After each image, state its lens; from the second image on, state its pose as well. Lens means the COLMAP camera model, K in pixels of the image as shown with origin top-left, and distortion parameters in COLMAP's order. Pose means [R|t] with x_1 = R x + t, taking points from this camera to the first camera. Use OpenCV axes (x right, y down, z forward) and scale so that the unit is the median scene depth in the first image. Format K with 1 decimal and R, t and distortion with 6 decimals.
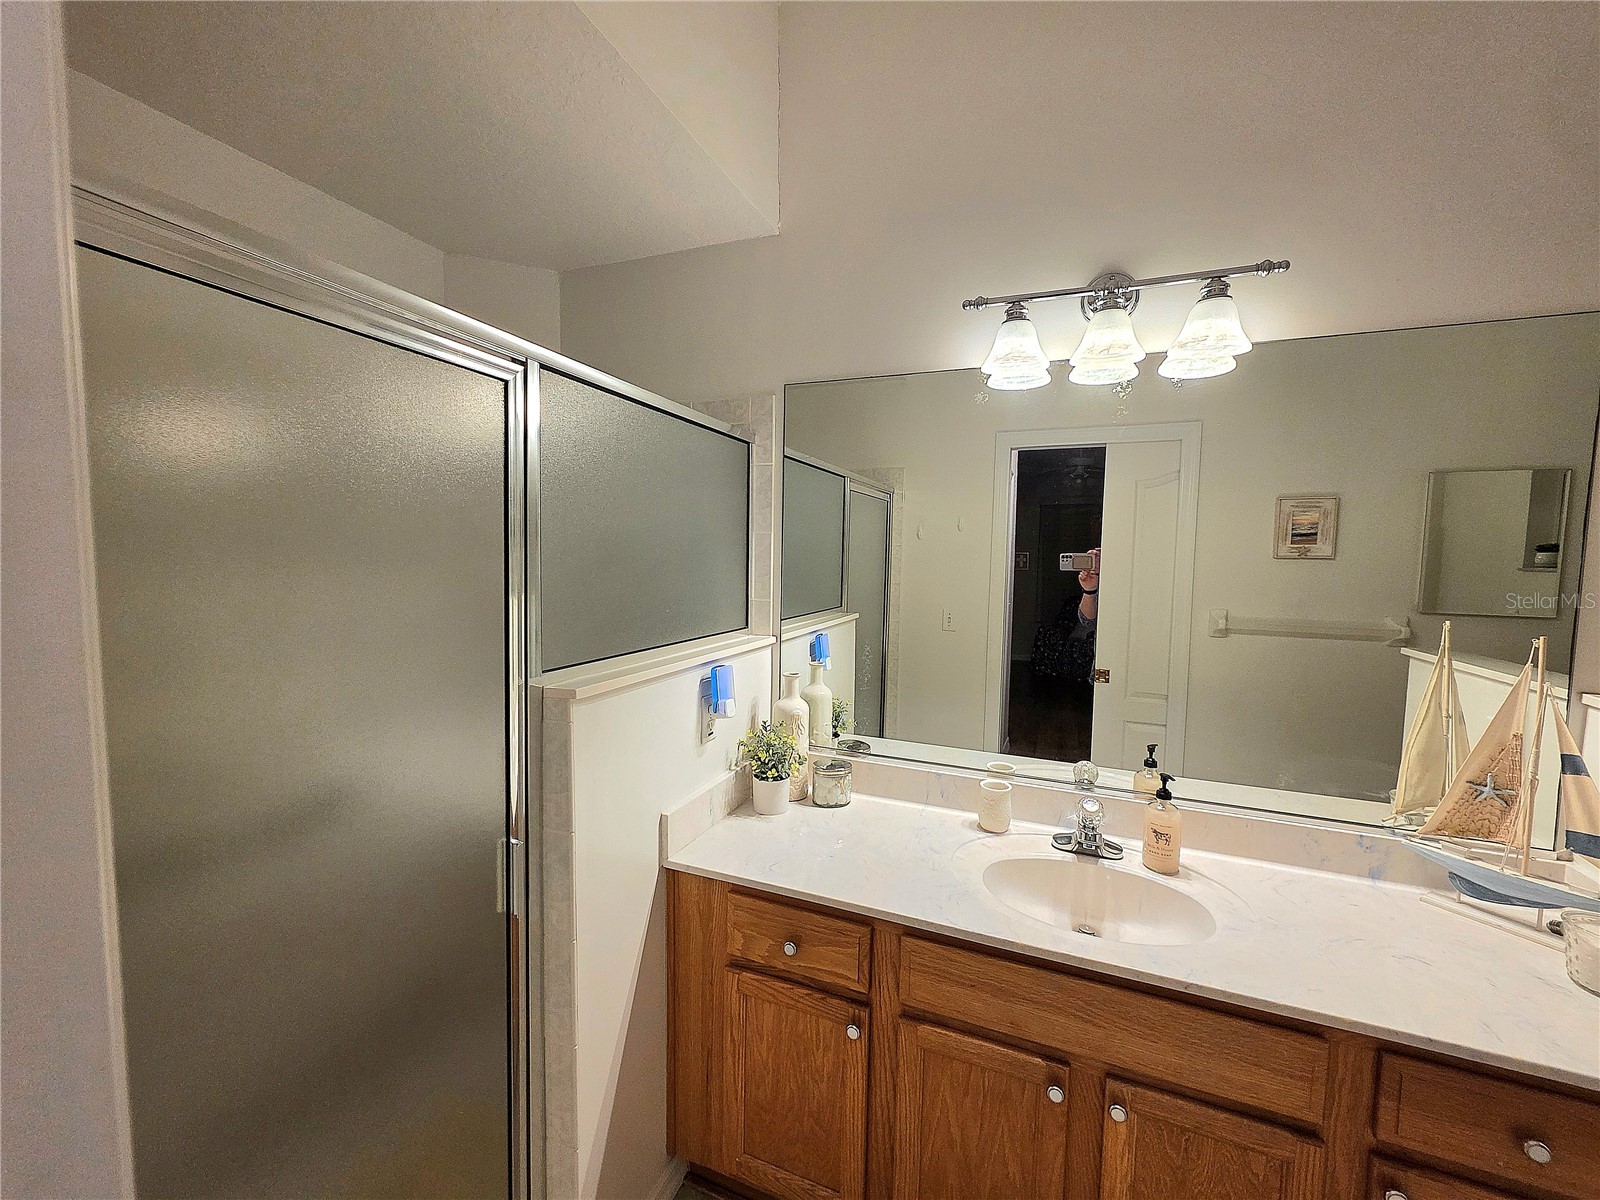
lens RADIAL K [[640.7, 0, 801.3], [0, 640.7, 598.9], [0, 0, 1]] dist [-0.000618, -0.000077]
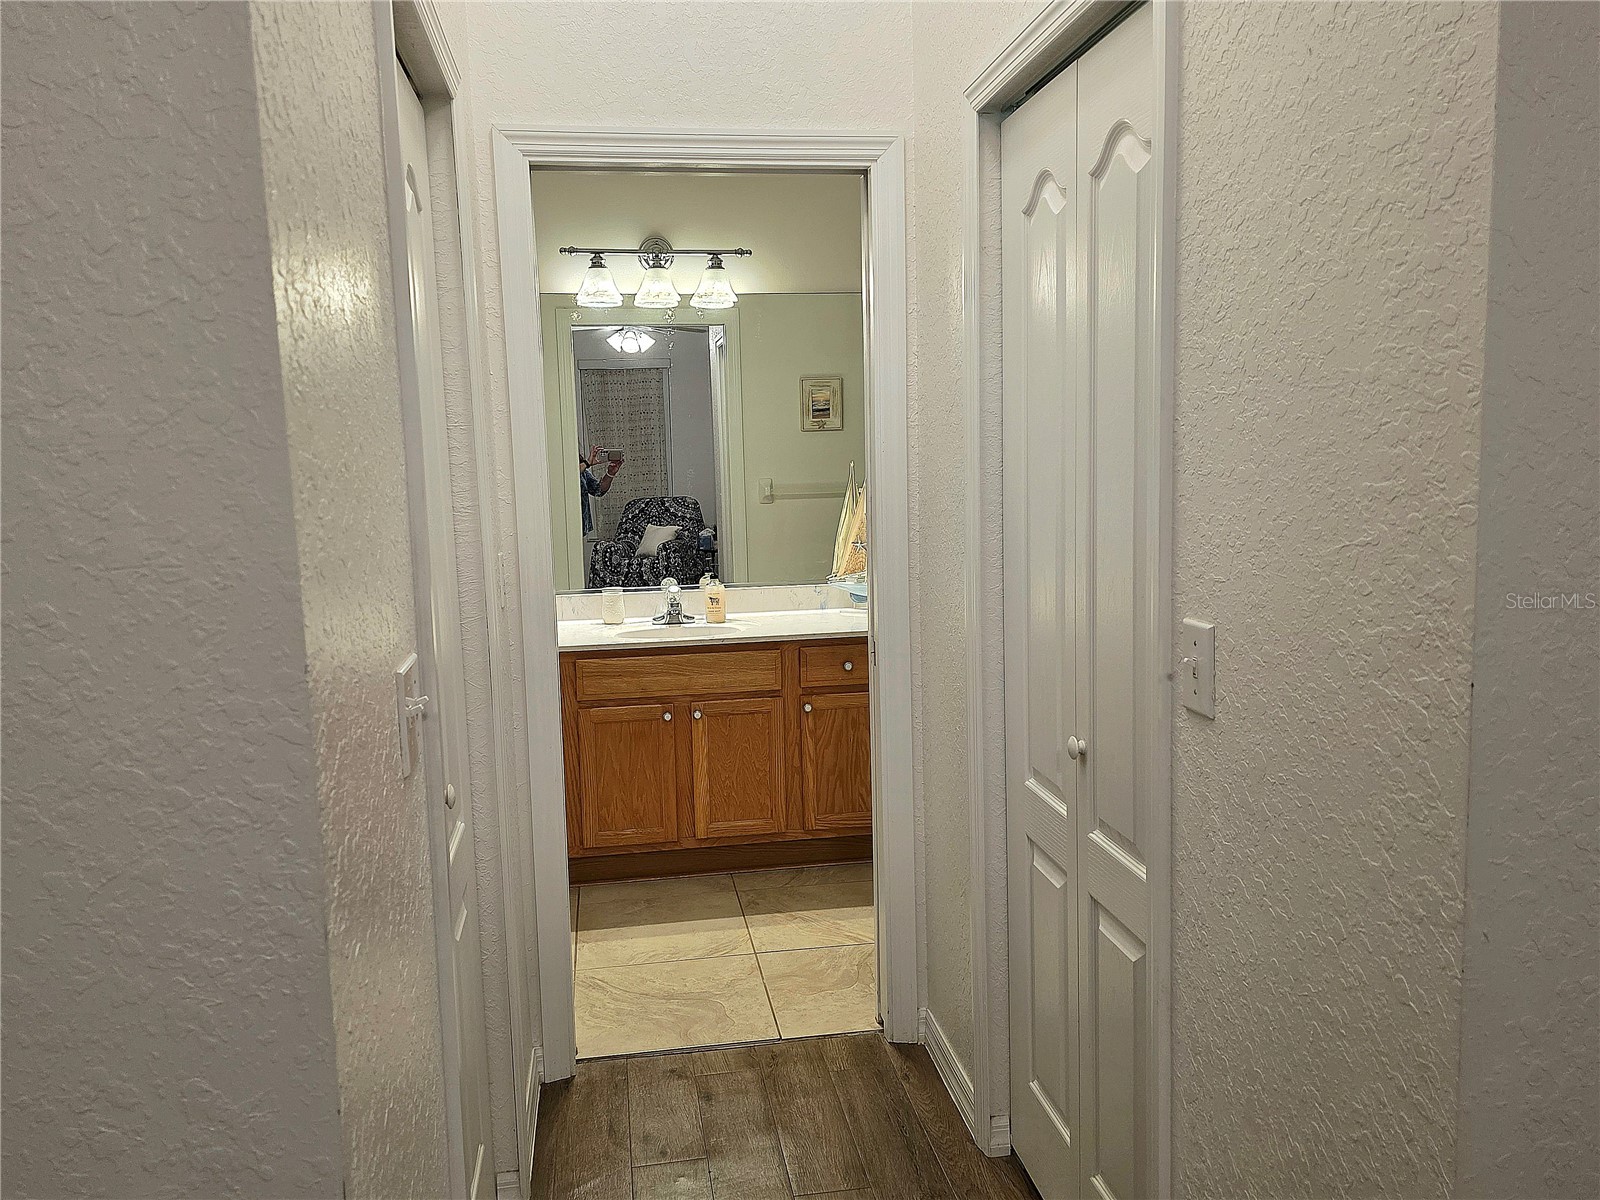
lens RADIAL K [[1099.7, 0, 799.7], [0, 1099.7, 595.5], [0, 0, 1]] dist [0.007412, 0.000092]
pose [[0.848244, -0.106811, 0.518723, -0.651866], [0.074114, 0.993754, 0.083429, 0.130468], [-0.524395, -0.032324, 0.850862, -1.388242]]
